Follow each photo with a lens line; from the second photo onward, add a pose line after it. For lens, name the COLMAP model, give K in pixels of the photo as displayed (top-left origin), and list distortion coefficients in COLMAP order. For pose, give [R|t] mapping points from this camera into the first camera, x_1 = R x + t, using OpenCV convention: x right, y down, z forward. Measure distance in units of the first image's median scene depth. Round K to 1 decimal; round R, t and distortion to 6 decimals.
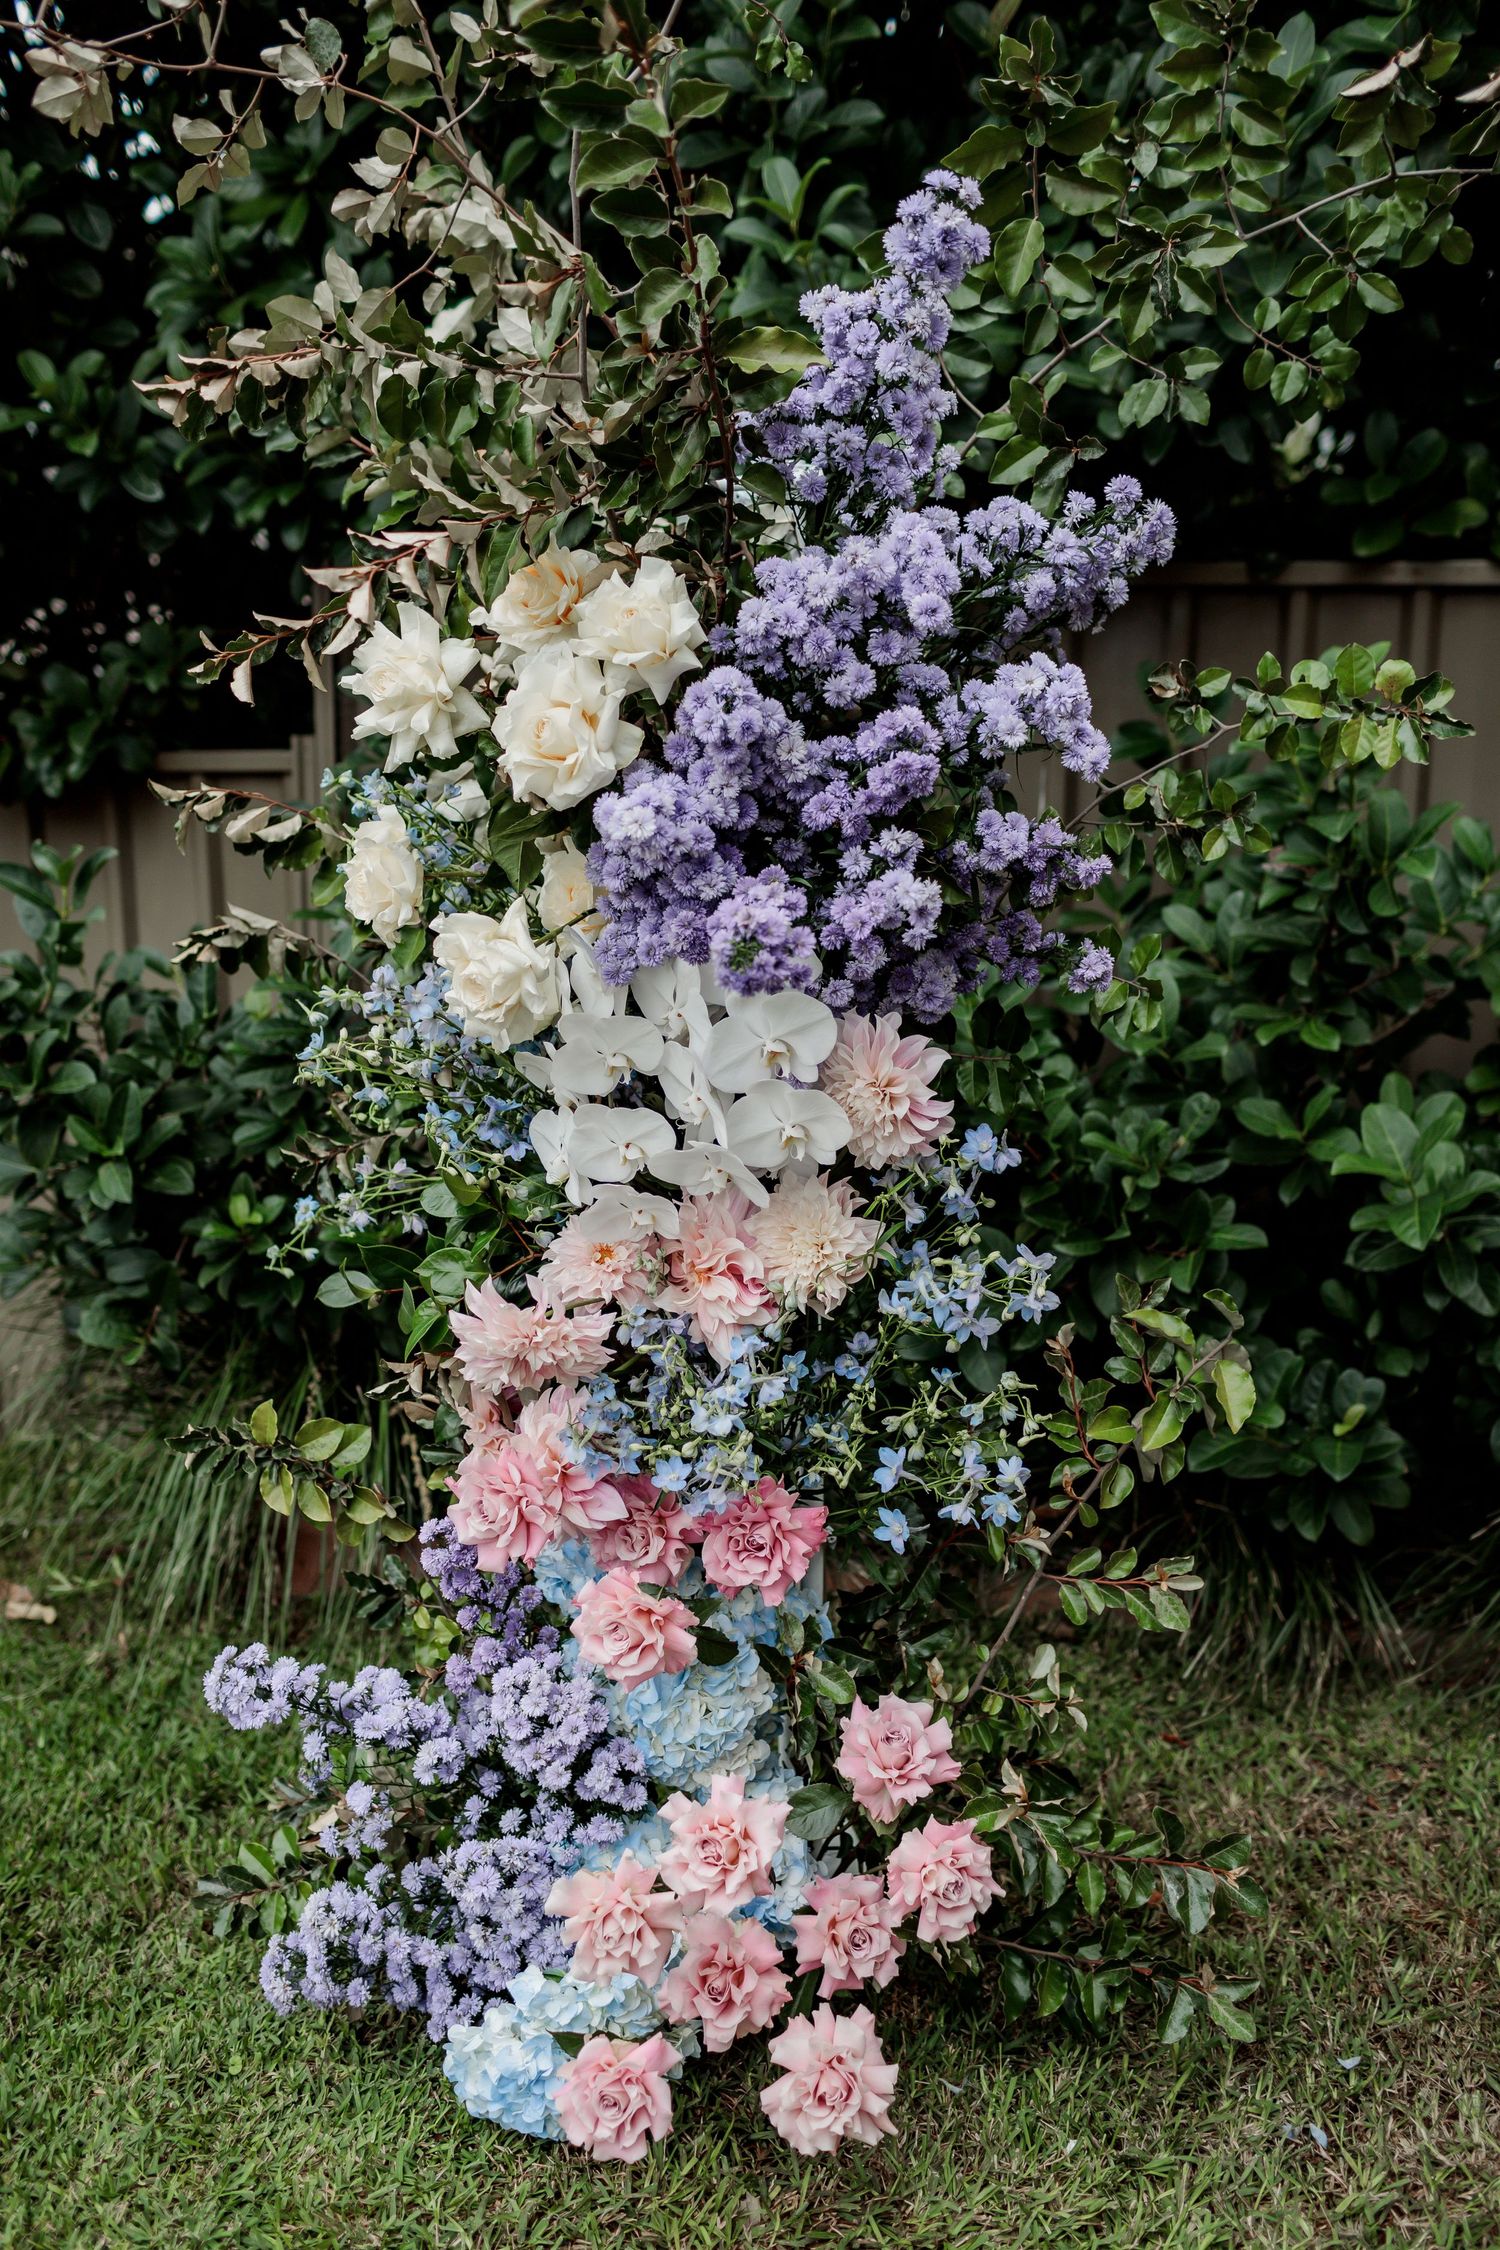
lens RADIAL K [[2116.7, 0, 750.0], [0, 2116.7, 1125.0], [0, 0, 1]] dist [0.002534, 0.000097]
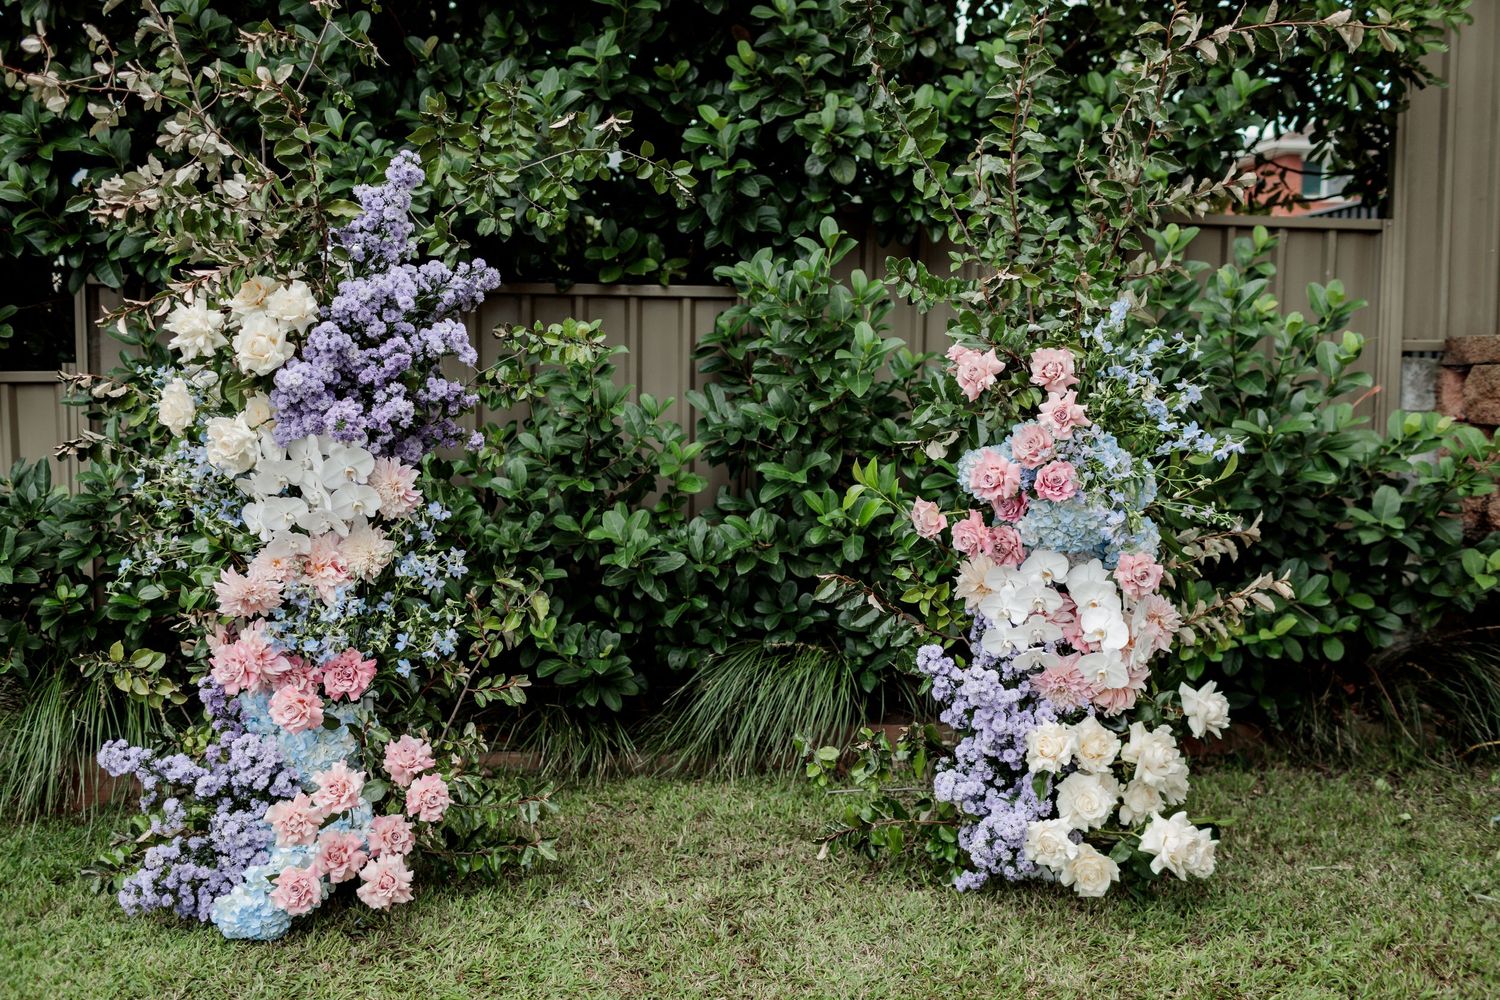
lens RADIAL K [[1411.1, 0, 750.0], [0, 1411.1, 500.0], [0, 0, 1]] dist [0.002534, 0.000097]
pose [[0.950345, -0.025594, 0.310145, -0.055996], [0.057352, 0.993946, -0.093713, 0.179277], [-0.305869, 0.106847, 0.946059, -0.721076]]
